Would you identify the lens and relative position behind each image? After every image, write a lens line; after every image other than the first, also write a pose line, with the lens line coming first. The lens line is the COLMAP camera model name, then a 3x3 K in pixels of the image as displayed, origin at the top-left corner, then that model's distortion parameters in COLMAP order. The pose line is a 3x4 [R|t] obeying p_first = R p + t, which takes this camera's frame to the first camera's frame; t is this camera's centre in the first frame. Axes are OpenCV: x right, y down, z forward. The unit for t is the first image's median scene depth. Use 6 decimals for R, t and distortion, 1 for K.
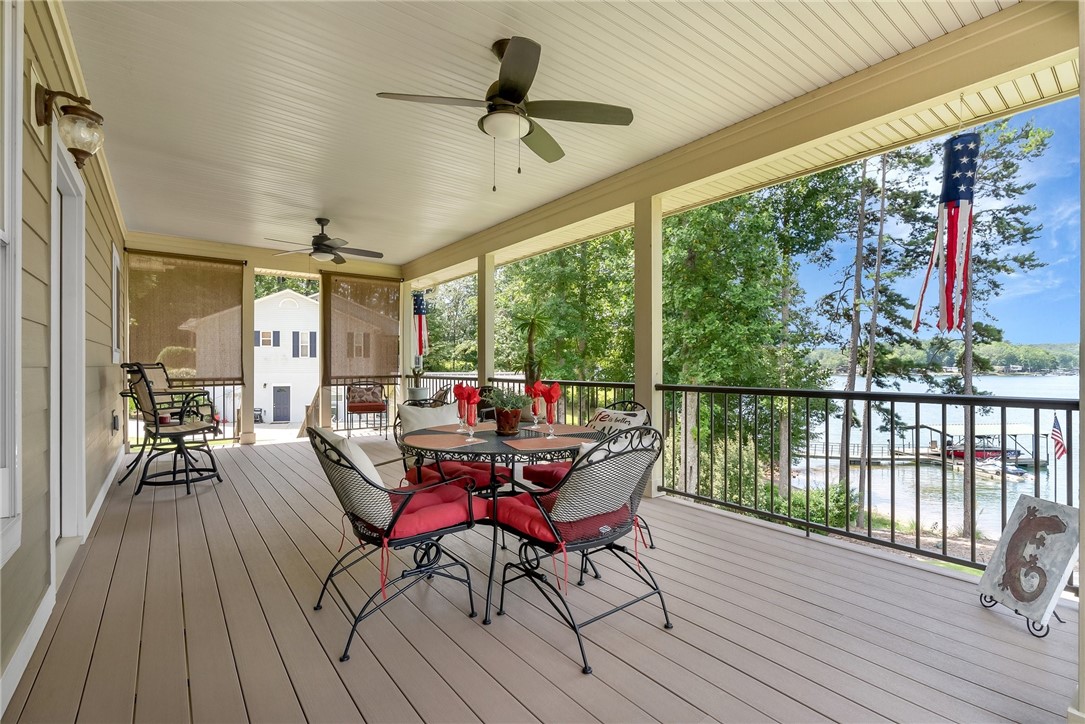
lens RADIAL K [[497.1, 0, 546.8], [0, 497.1, 361.7], [0, 0, 1]] dist [-0.001354, -0.000153]
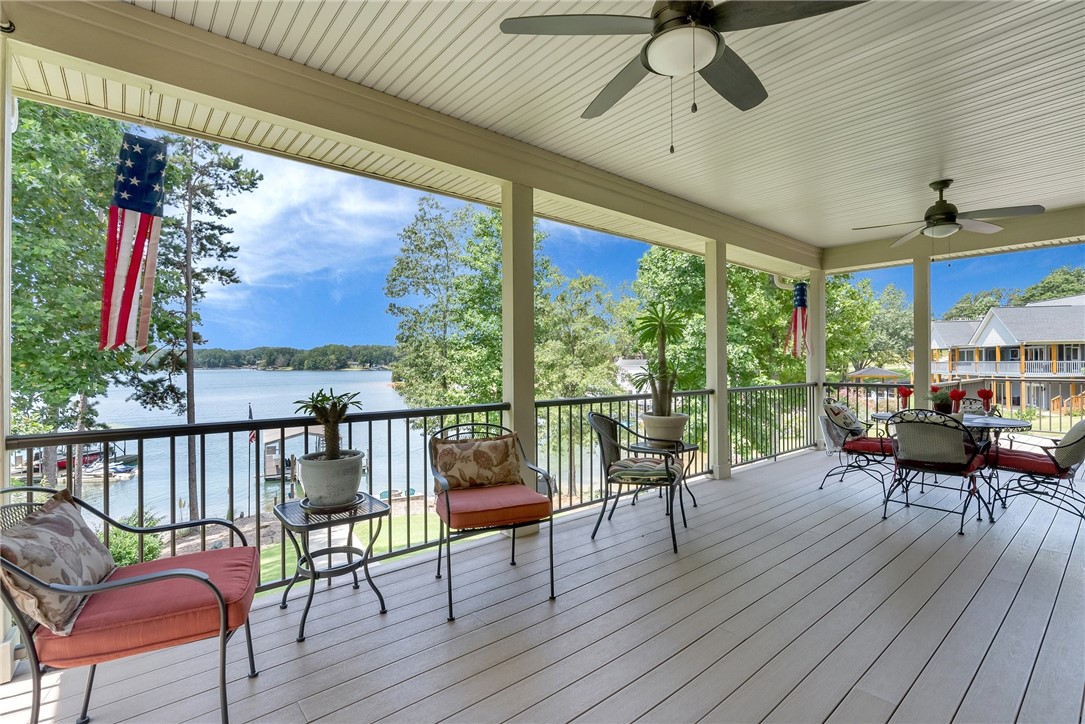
lens RADIAL K [[497.1, 0, 546.8], [0, 497.1, 361.7], [0, 0, 1]] dist [-0.001354, -0.000153]
pose [[-0.045602, -0.000279, 0.998960, -0.217298], [-0.002296, 0.999997, 0.000174, -0.004054], [-0.998957, -0.002286, -0.045602, 0.310723]]
